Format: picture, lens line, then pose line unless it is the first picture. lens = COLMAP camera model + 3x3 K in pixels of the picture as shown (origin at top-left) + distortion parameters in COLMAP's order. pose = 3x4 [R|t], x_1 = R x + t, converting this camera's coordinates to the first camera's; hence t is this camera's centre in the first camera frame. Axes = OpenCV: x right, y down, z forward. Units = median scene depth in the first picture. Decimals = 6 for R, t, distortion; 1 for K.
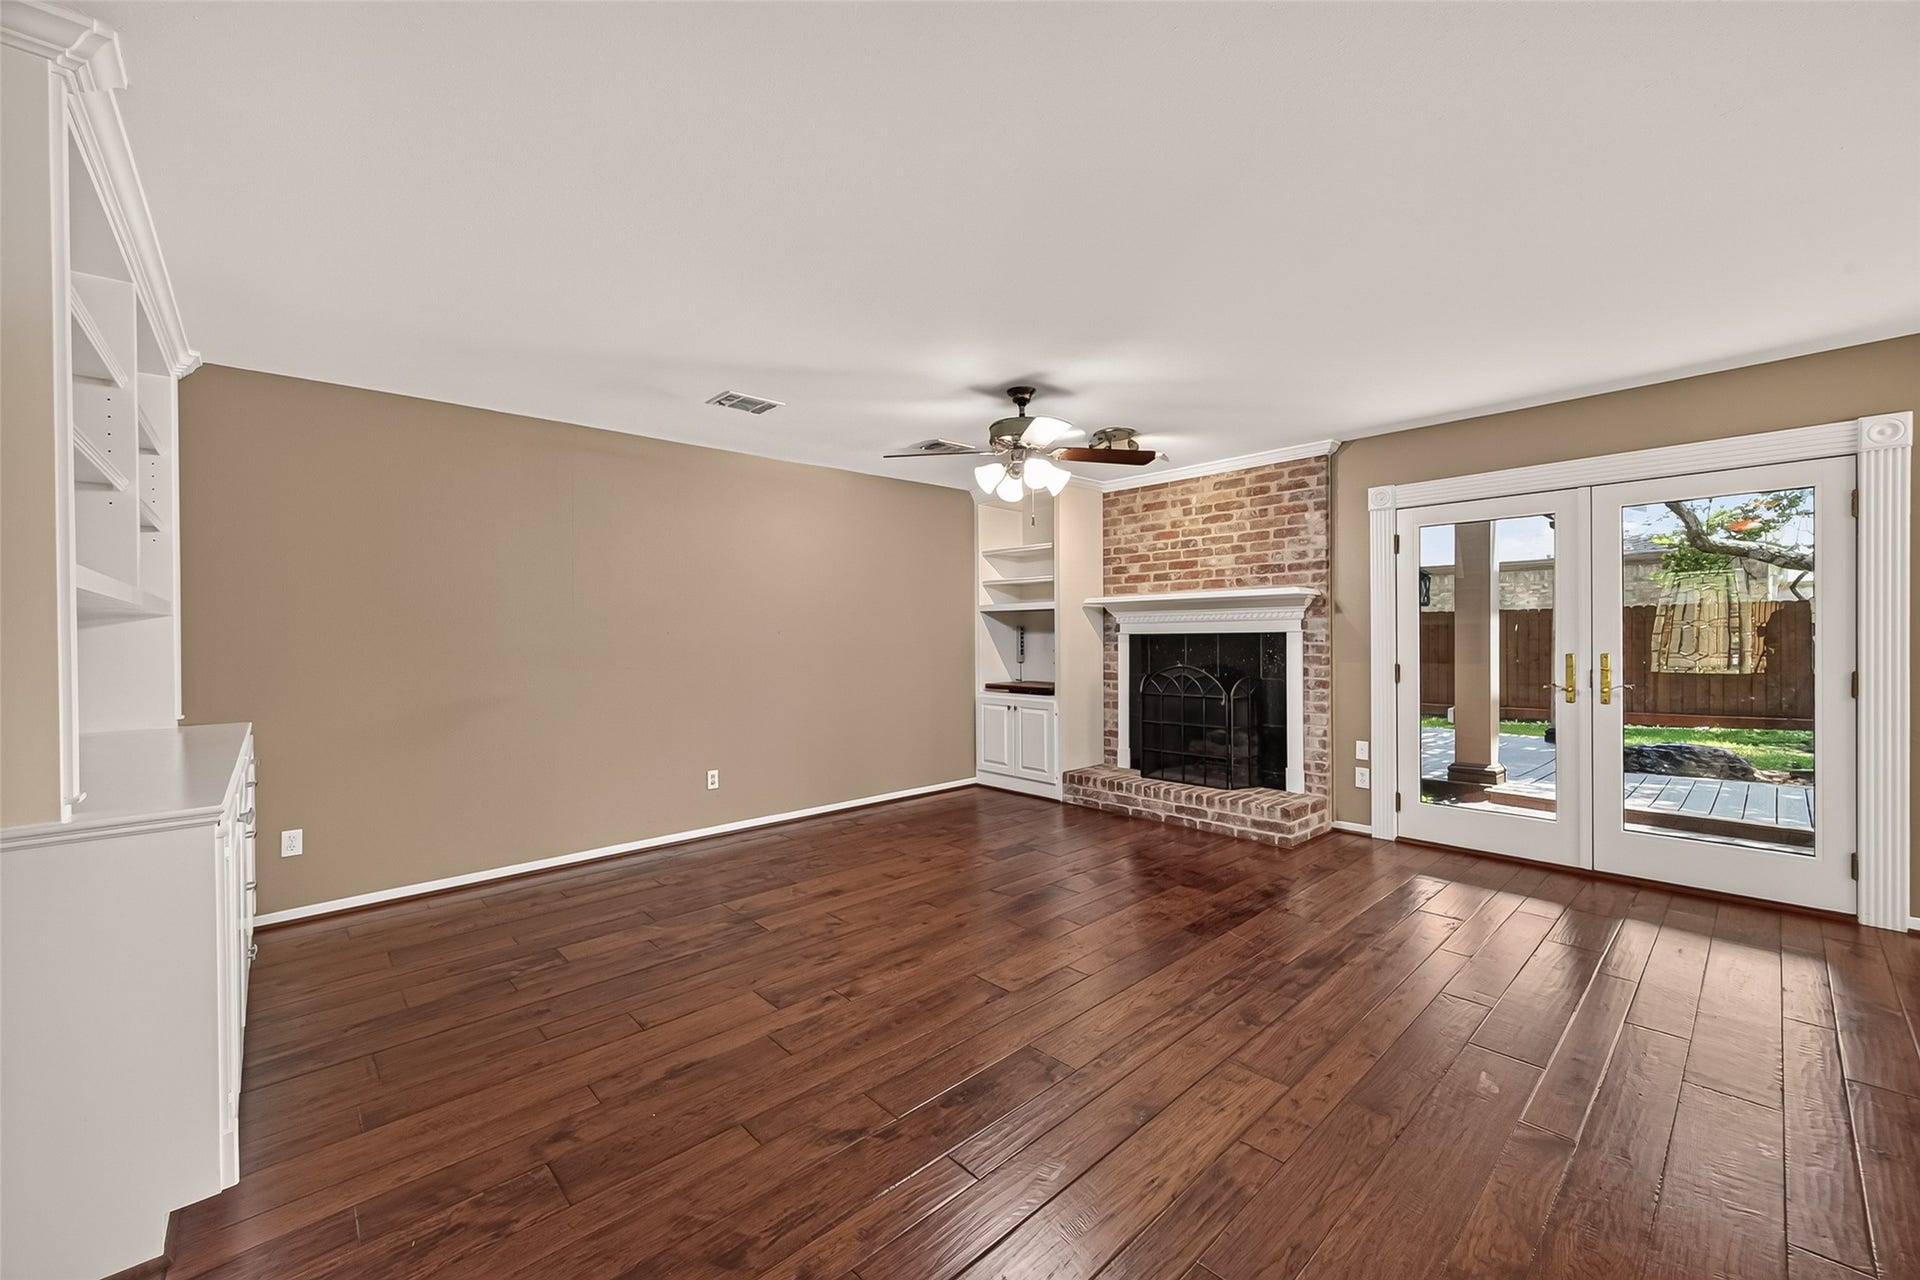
lens RADIAL K [[748.2, 0, 972.3], [0, 748.2, 643.0], [0, 0, 1]] dist [0.003198, -0.000100]
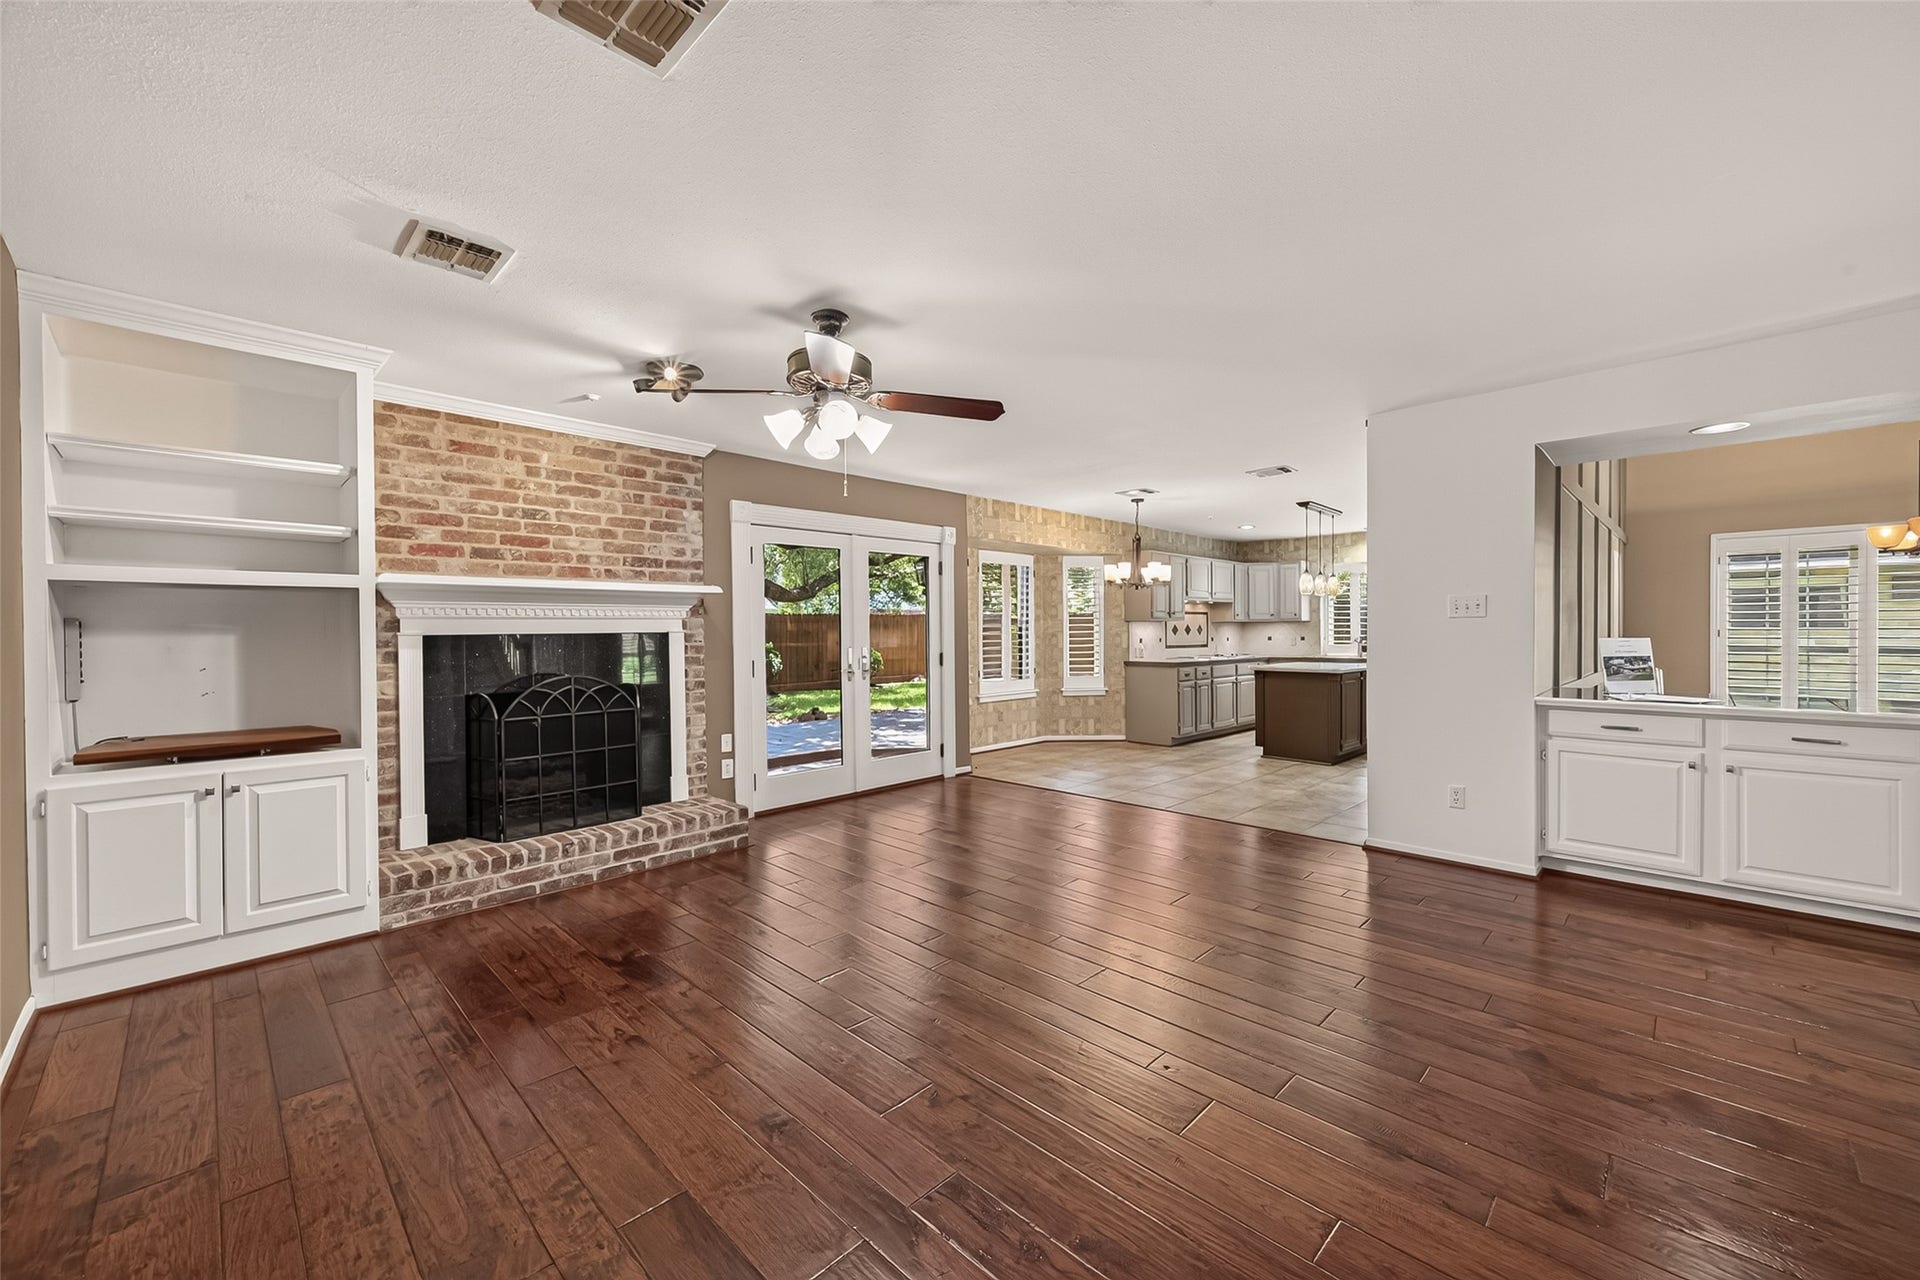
lens RADIAL K [[748.2, 0, 967.5], [0, 748.2, 642.3], [0, 0, 1]] dist [0.003198, -0.000100]
pose [[-0.051549, -0.003237, 0.998665, -0.514468], [0.021822, 0.999752, 0.004367, 0.001870], [-0.998432, 0.022018, -0.051466, 0.647068]]
